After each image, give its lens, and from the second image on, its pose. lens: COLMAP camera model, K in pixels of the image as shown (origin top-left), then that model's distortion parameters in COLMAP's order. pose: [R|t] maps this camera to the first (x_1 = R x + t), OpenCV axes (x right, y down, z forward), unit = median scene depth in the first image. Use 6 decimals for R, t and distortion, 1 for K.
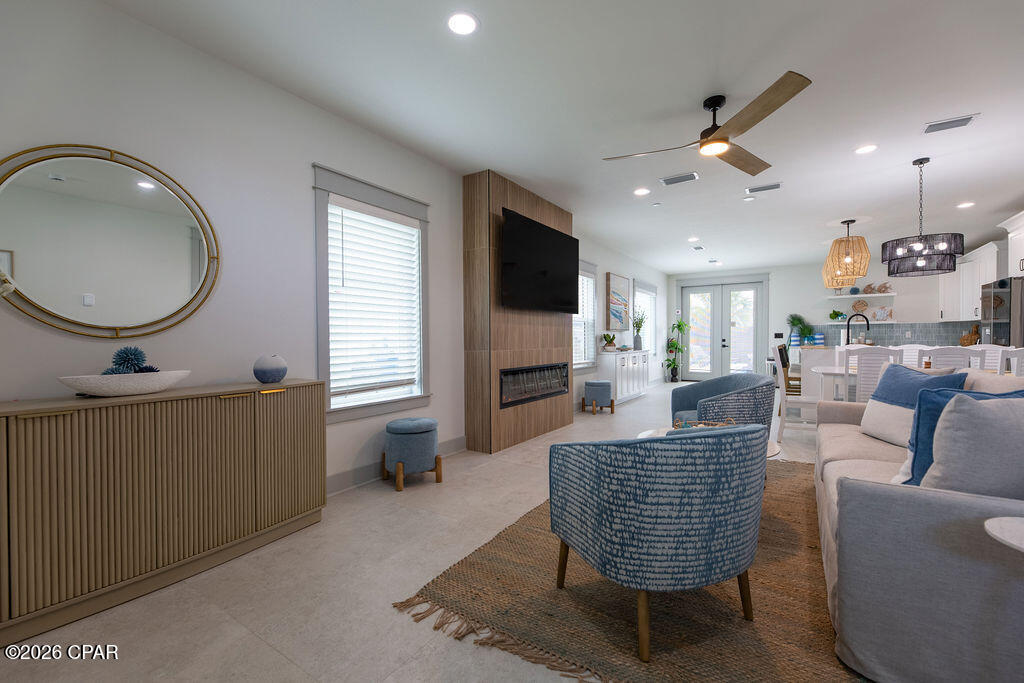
lens RADIAL K [[430.3, 0, 516.2], [0, 430.3, 350.4], [0, 0, 1]] dist [0.001563, 0.000530]
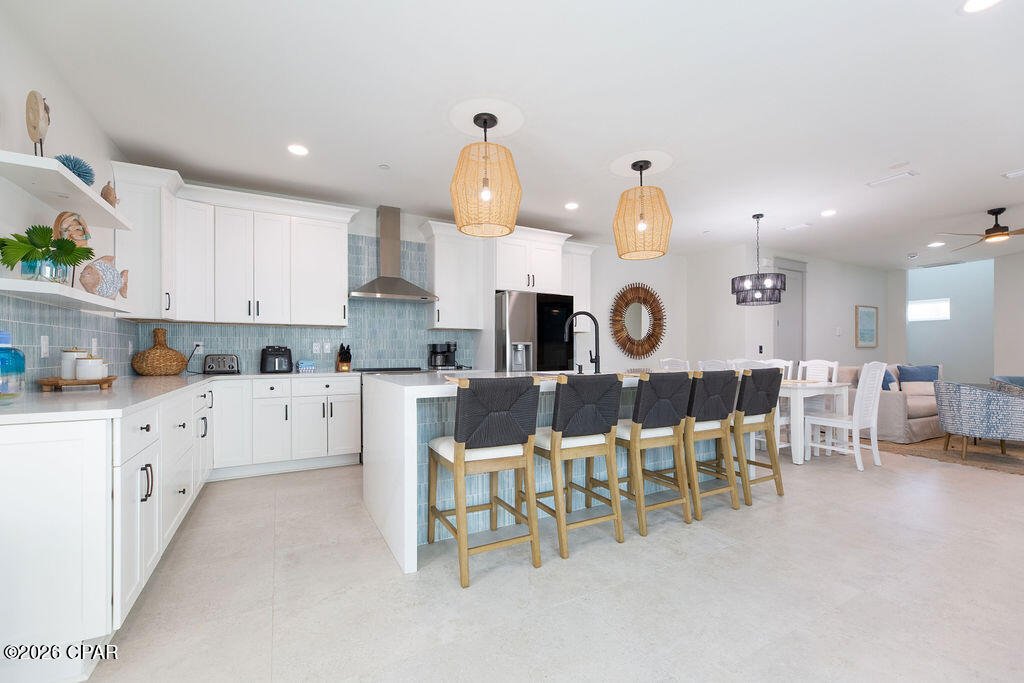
lens RADIAL K [[430.3, 0, 516.2], [0, 430.3, 350.4], [0, 0, 1]] dist [0.001563, 0.000530]
pose [[-0.884989, 0.009050, 0.465524, 0.442443], [0.019503, 0.999654, 0.017644, -0.032634], [-0.465203, 0.024694, -0.884859, 1.120198]]
